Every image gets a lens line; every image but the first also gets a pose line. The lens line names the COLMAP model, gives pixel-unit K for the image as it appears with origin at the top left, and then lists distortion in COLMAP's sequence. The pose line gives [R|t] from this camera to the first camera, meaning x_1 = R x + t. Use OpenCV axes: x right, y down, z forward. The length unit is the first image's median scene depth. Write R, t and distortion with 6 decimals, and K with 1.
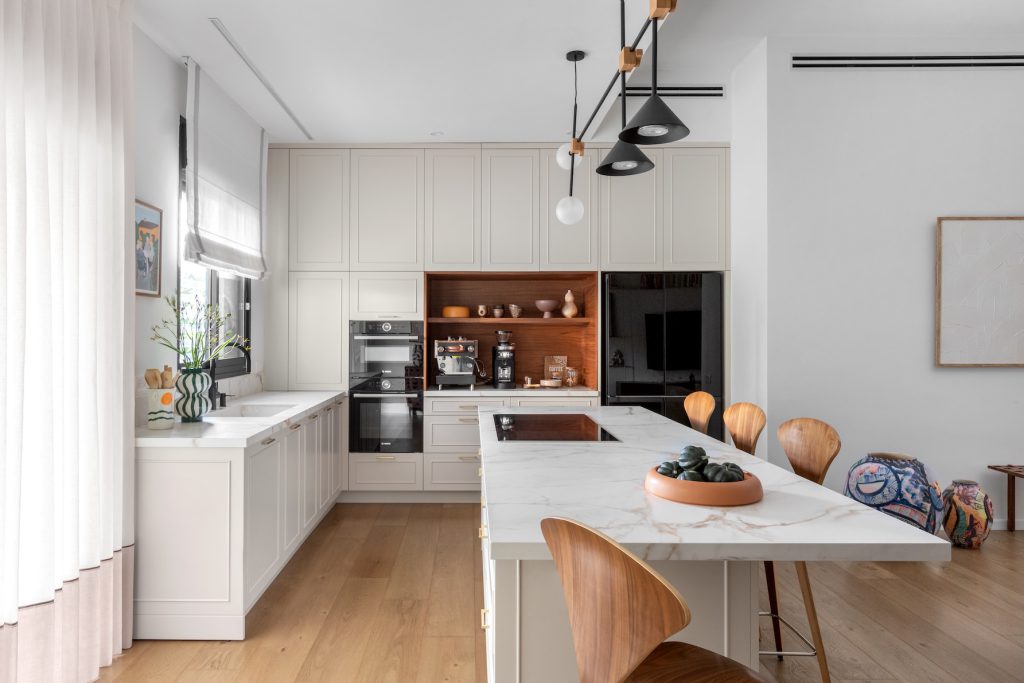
lens RADIAL K [[661.3, 0, 461.3], [0, 661.3, 339.6], [0, 0, 1]] dist [-0.046823, 0.043824]
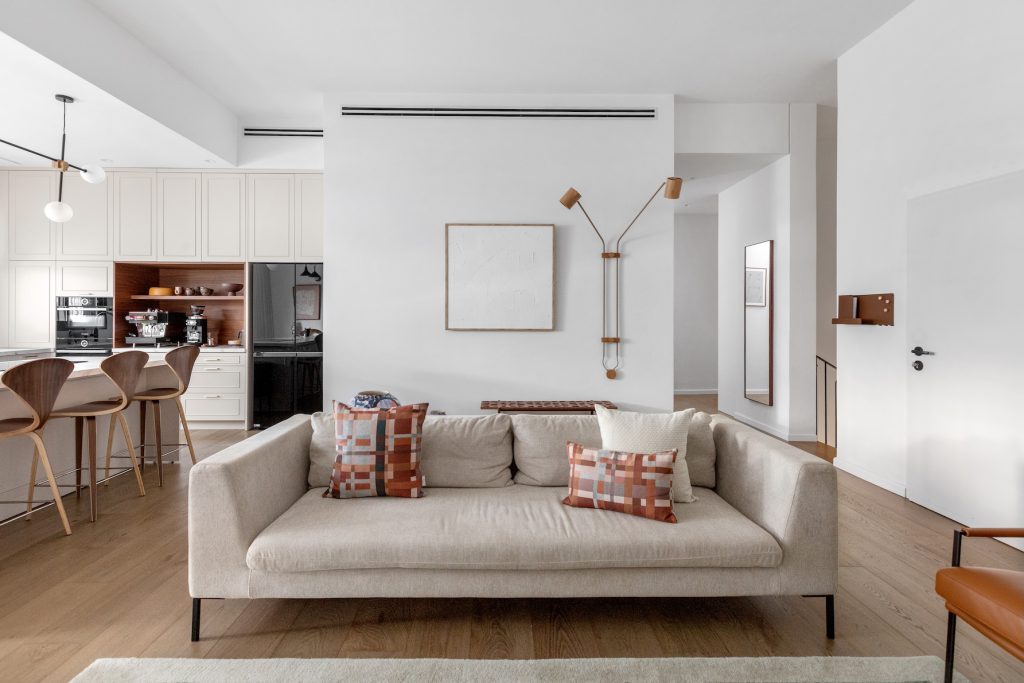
lens RADIAL K [[472.1, 0, 509.4], [0, 472.1, 313.7], [0, 0, 1]] dist [0.014087, 0.000188]
pose [[0.999500, 0.003328, 0.031450, 0.732459], [-0.002868, 0.999889, -0.014649, 0.018278], [-0.031495, 0.014552, 0.999398, -0.013197]]
